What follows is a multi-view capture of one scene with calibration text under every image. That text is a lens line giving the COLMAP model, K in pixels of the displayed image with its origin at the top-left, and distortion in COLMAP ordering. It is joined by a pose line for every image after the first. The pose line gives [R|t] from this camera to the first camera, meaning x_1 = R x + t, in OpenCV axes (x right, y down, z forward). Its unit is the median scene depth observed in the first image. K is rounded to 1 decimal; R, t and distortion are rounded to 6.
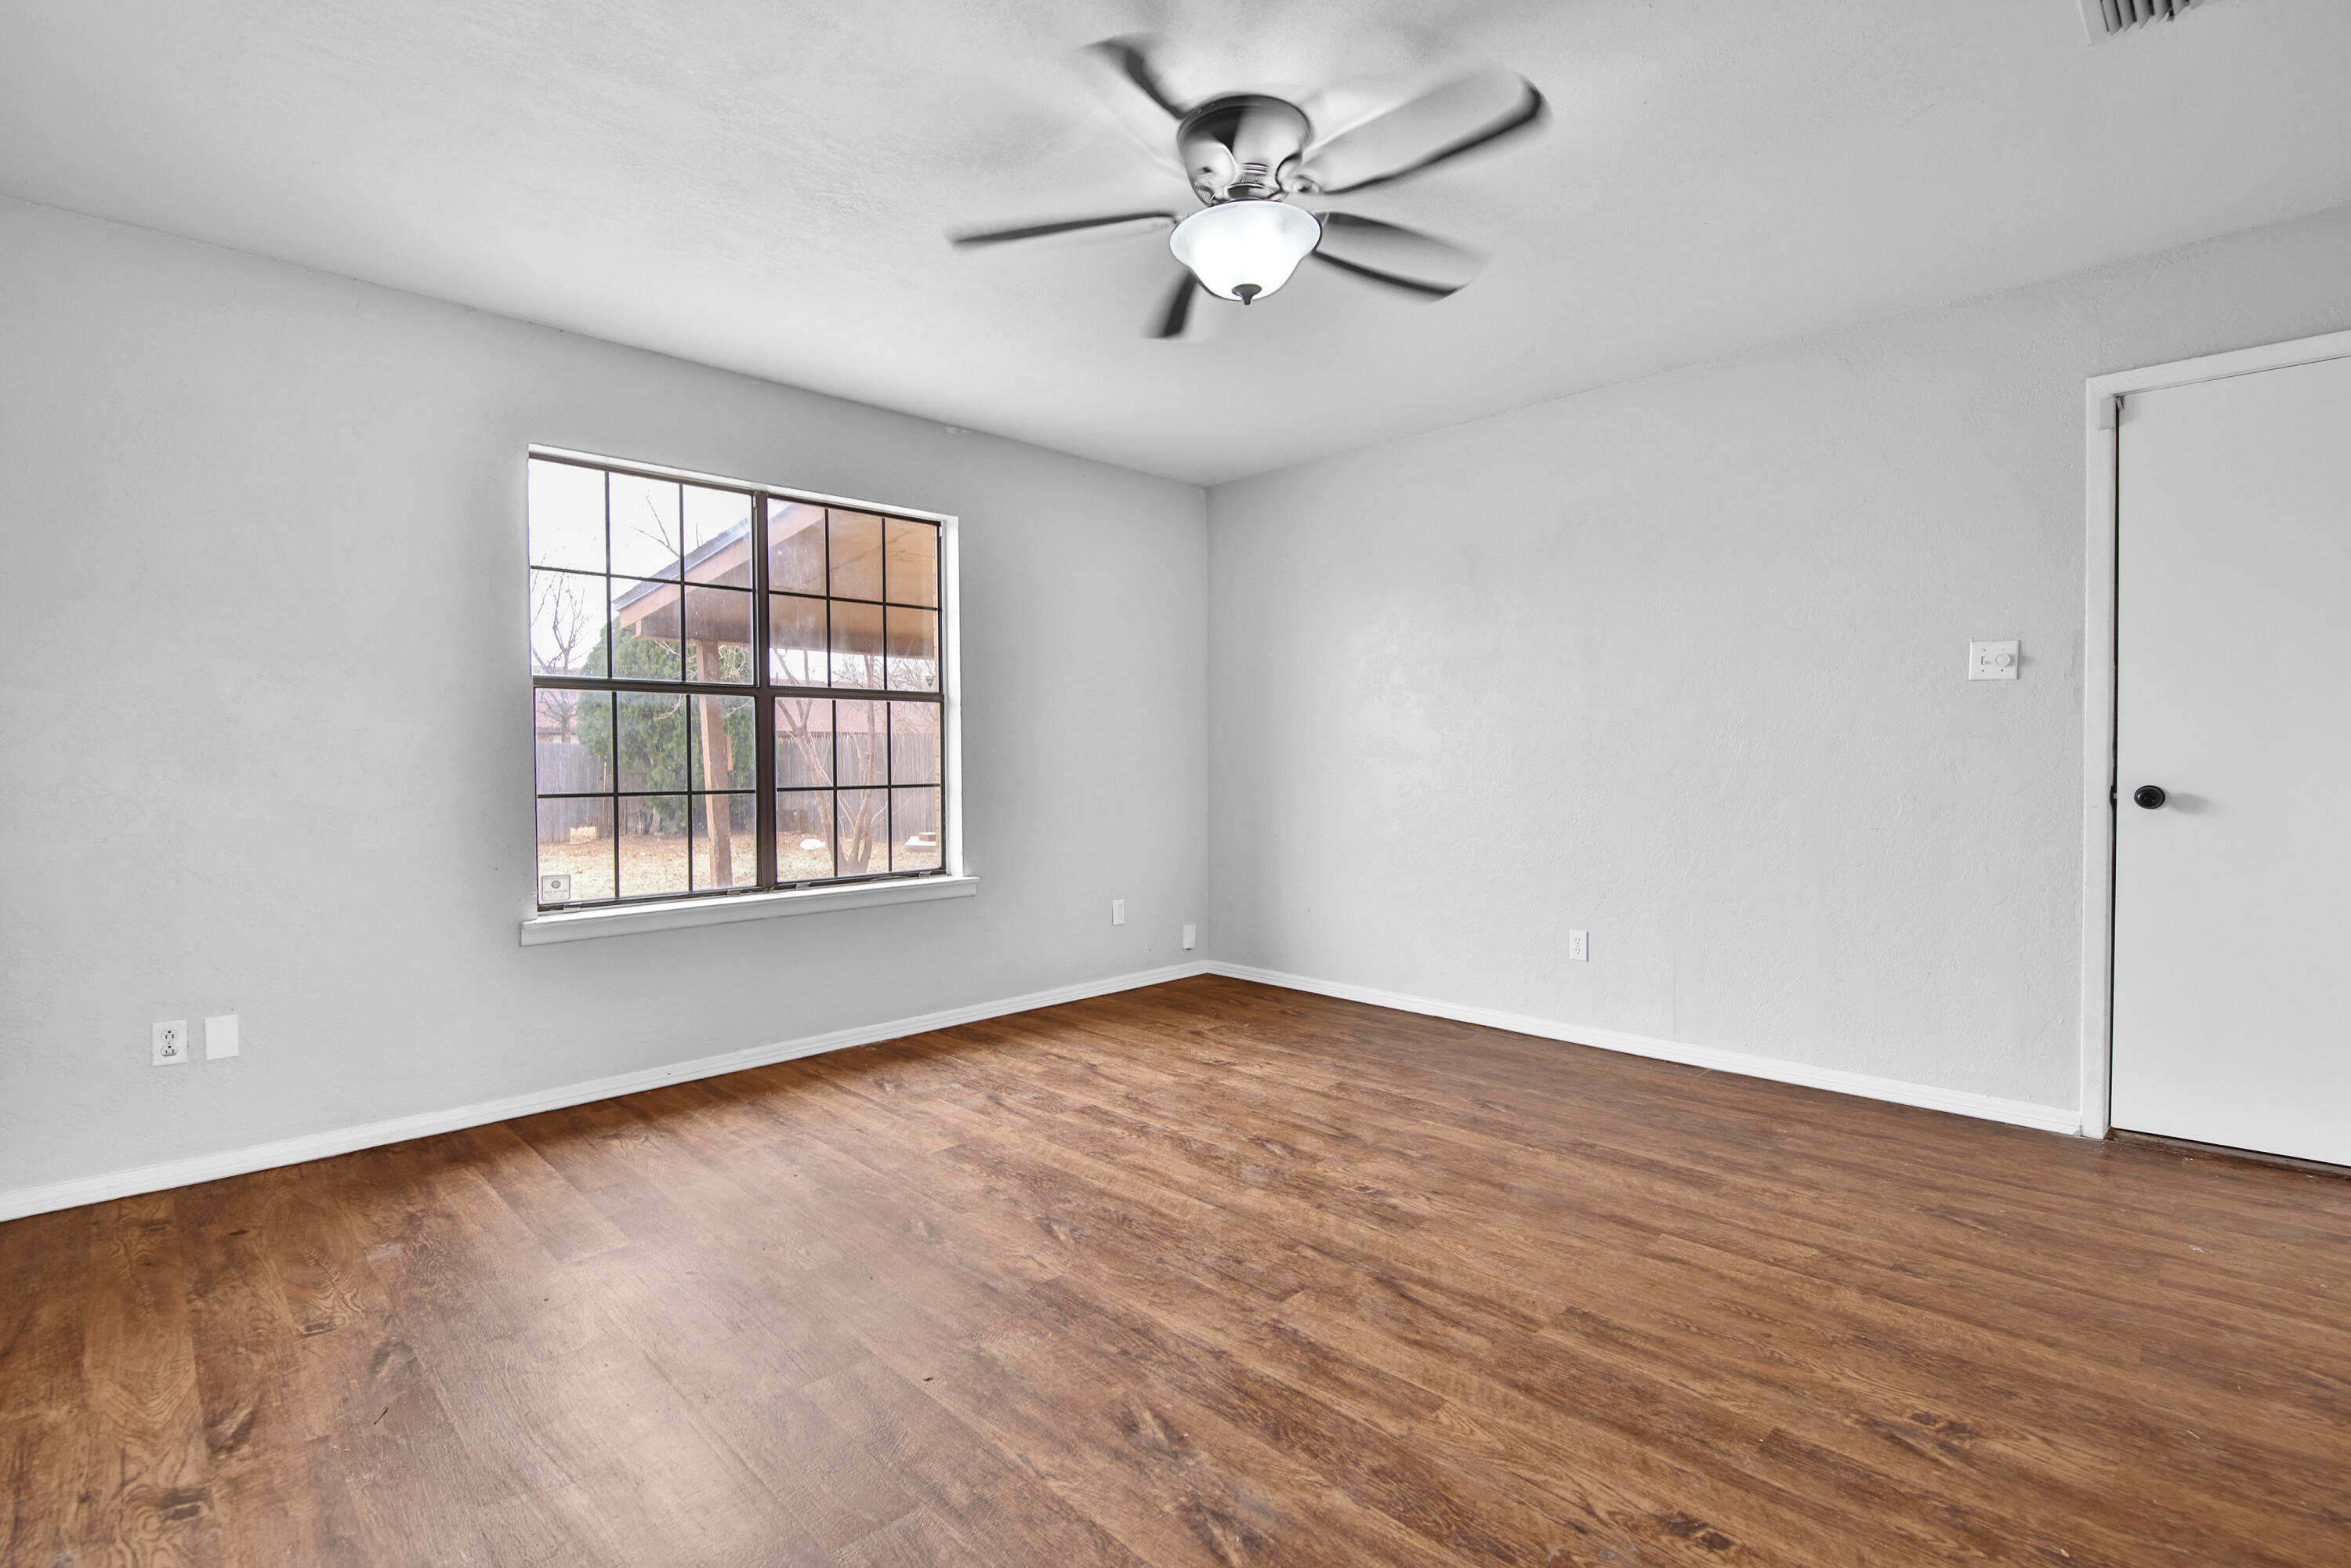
lens RADIAL K [[1091.0, 0, 1175.5], [0, 1091.0, 784.0], [0, 0, 1]] dist [0.000398, -0.009616]
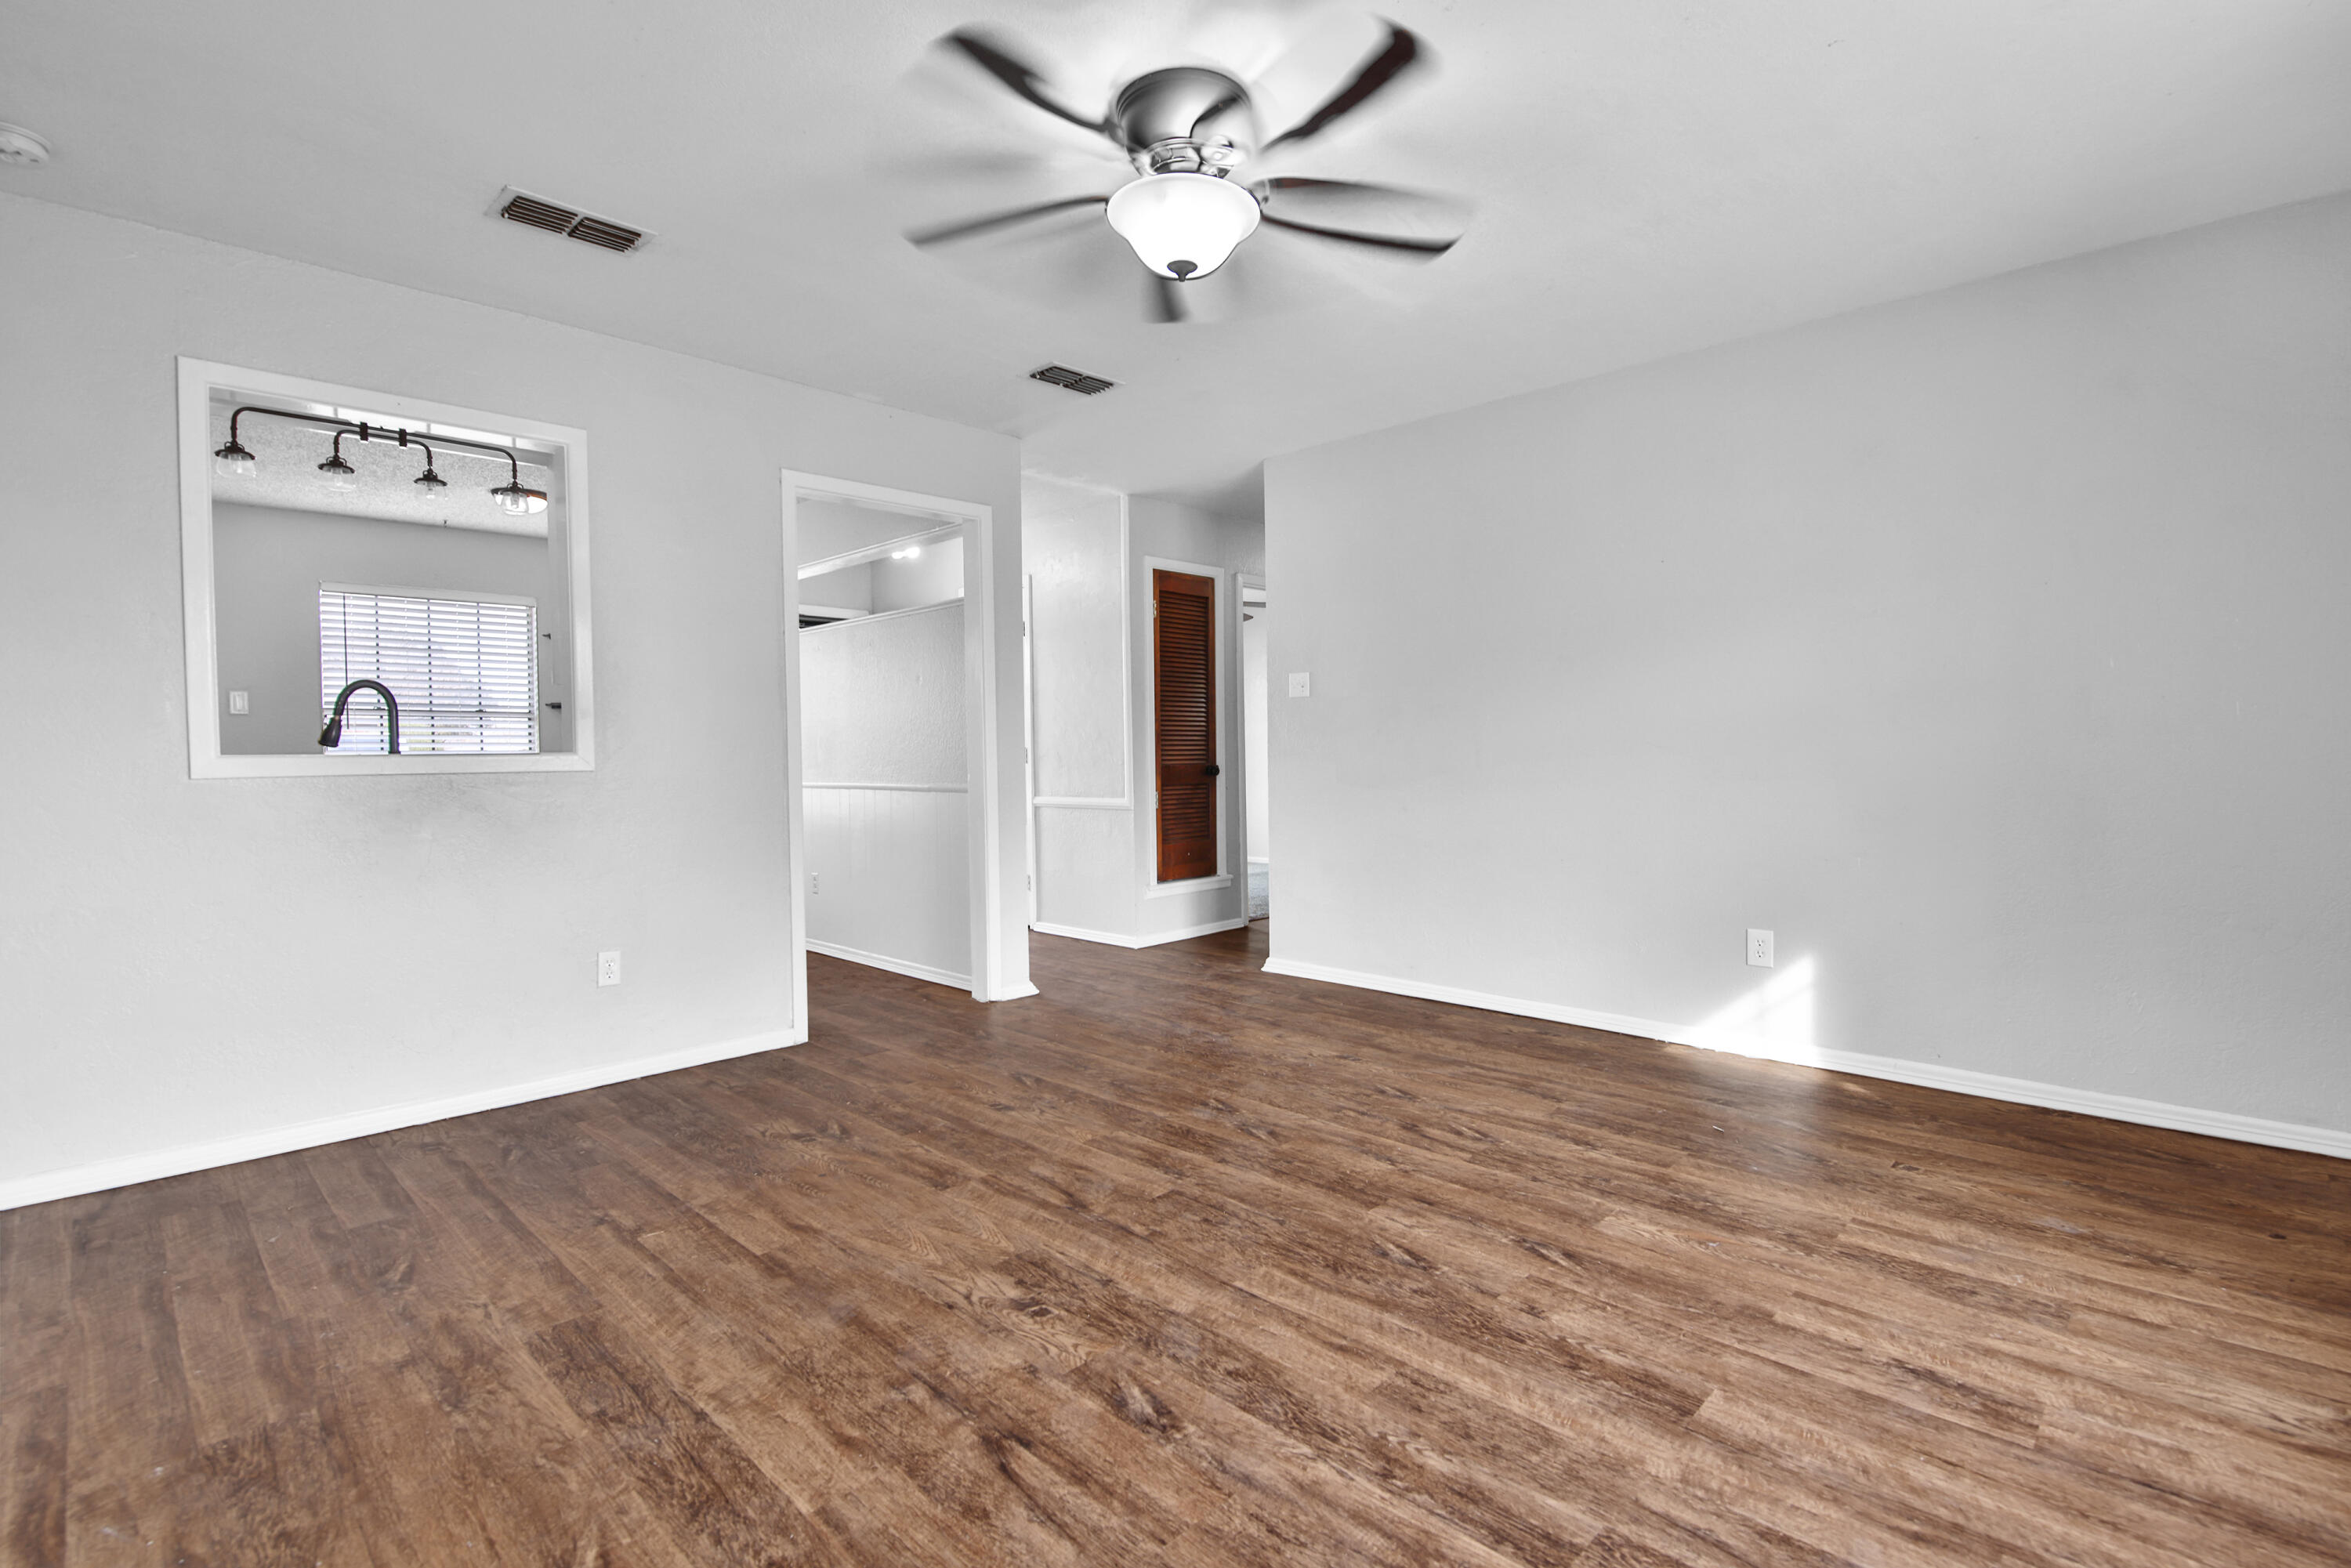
lens RADIAL K [[1091.0, 0, 1175.5], [0, 1091.0, 784.0], [0, 0, 1]] dist [0.000398, -0.009616]
pose [[-0.999743, 0.017740, -0.014144, 0.089186], [0.017029, 0.998658, 0.048911, -0.035527], [0.014993, 0.048658, -0.998703, 1.900774]]
